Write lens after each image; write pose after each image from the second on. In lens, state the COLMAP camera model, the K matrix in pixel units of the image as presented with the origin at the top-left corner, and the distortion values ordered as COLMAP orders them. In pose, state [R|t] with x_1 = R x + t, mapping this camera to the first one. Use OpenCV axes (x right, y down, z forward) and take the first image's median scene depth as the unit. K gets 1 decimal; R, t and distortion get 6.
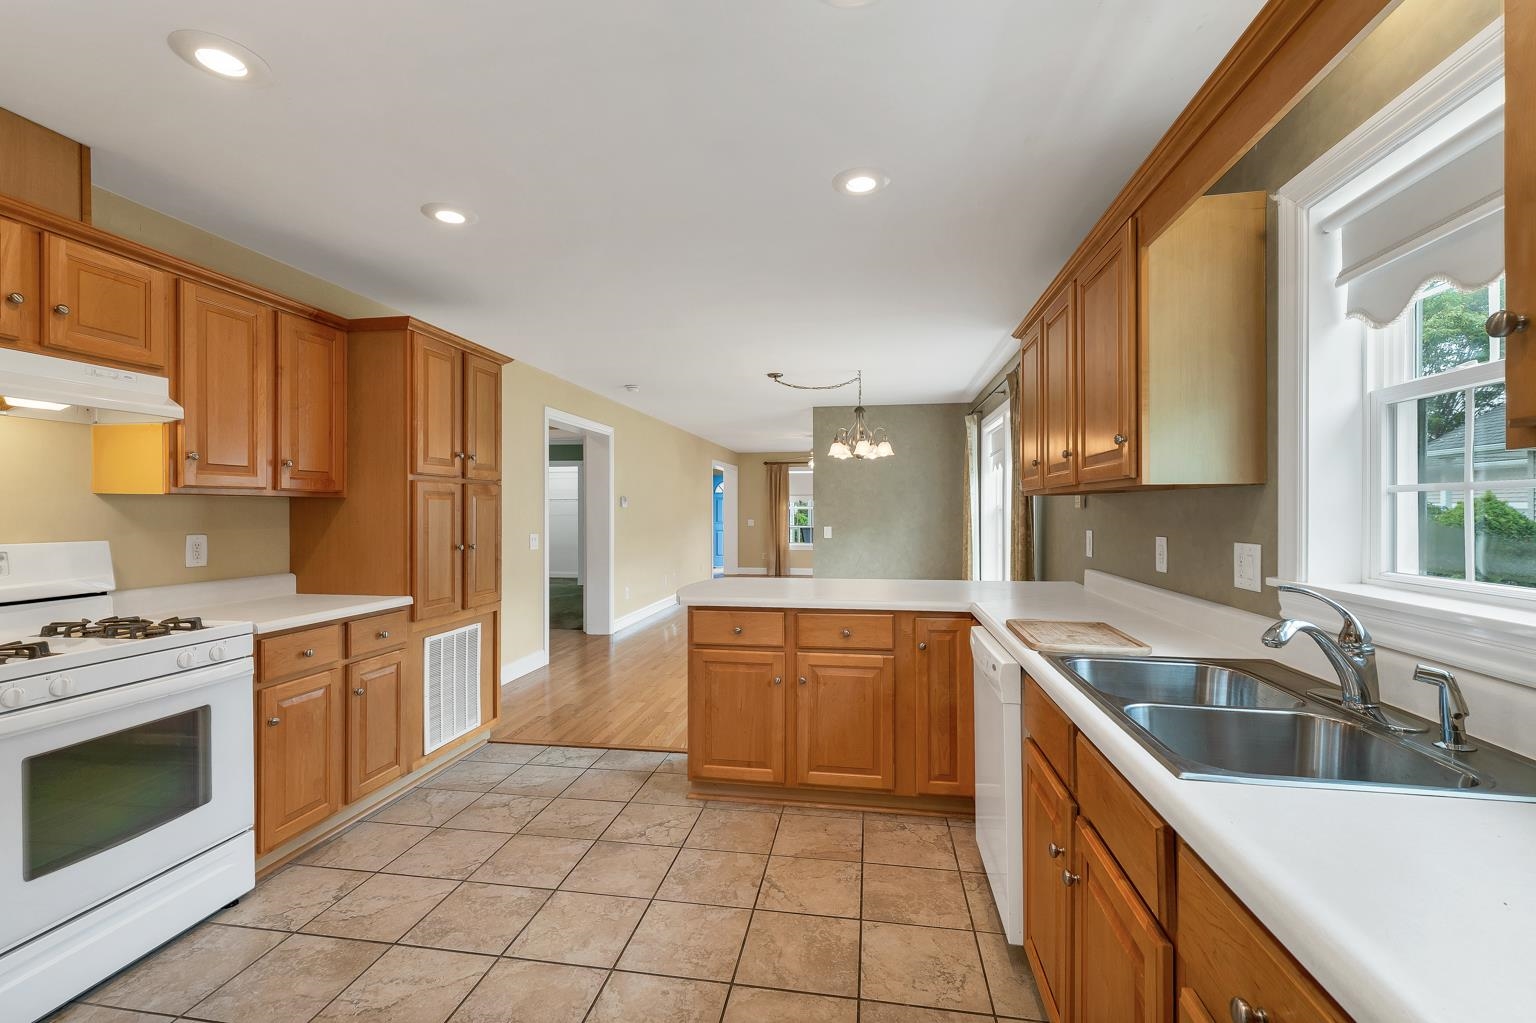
lens RADIAL K [[655.3, 0, 760.3], [0, 655.3, 513.2], [0, 0, 1]] dist [0.002535, 0.000158]
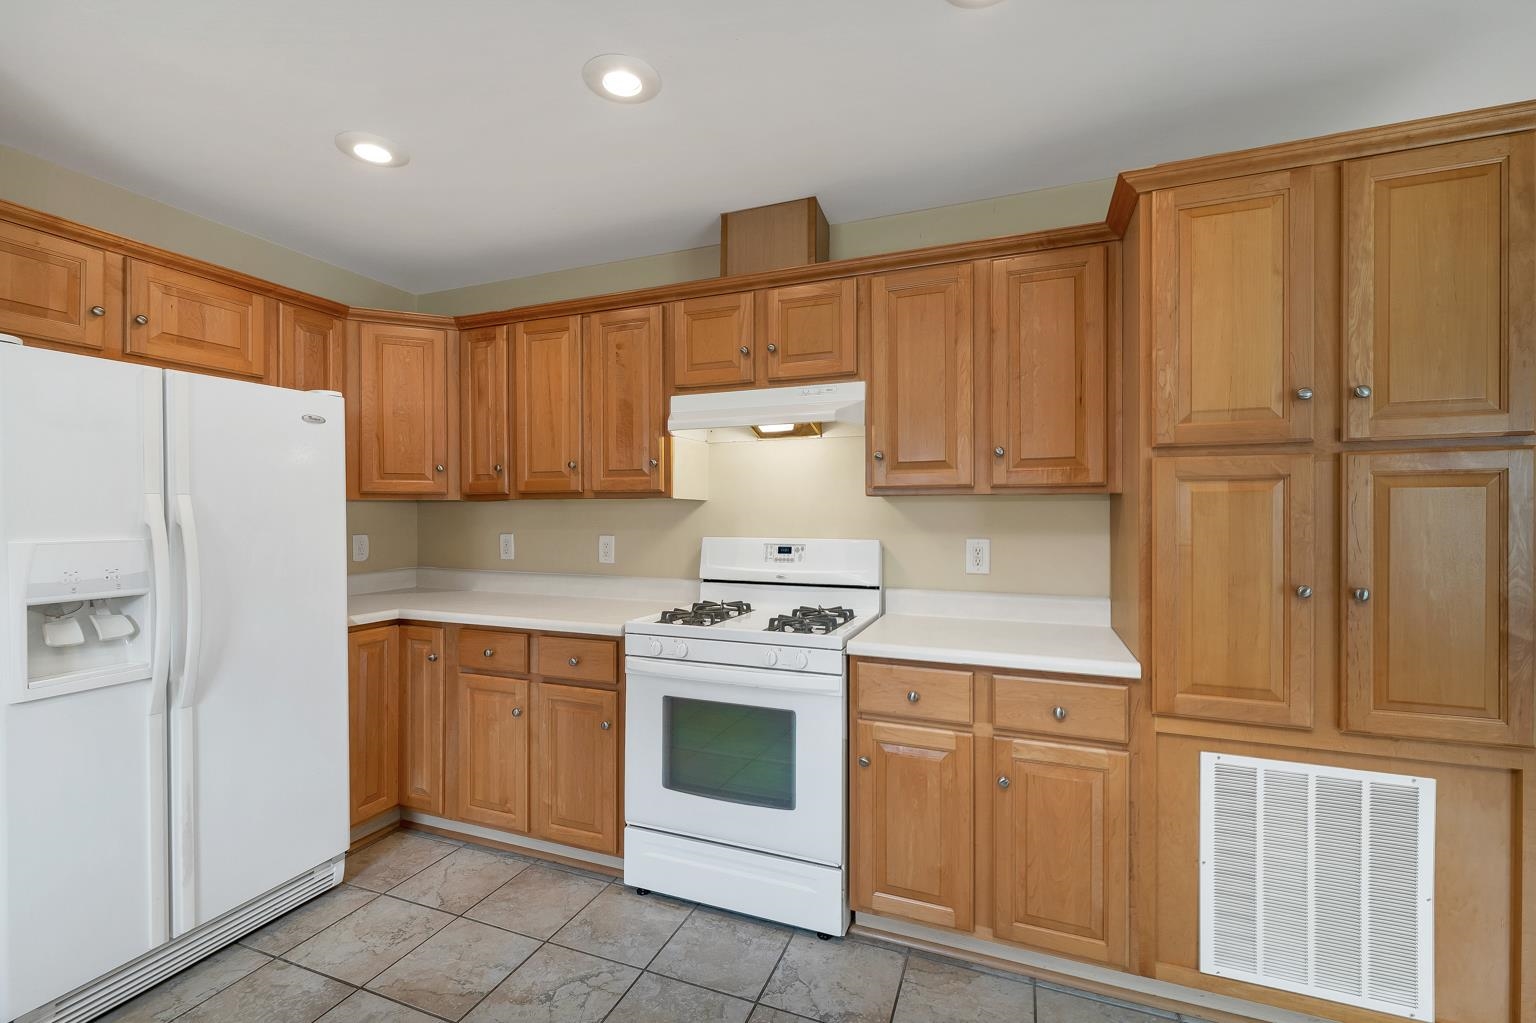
lens RADIAL K [[655.3, 0, 760.3], [0, 655.3, 513.2], [0, 0, 1]] dist [0.002535, 0.000158]
pose [[-0.206795, 0.004976, -0.978372, 0.112379], [-0.002192, 0.999982, 0.005549, -0.008024], [0.978382, 0.003292, -0.206780, 1.019560]]
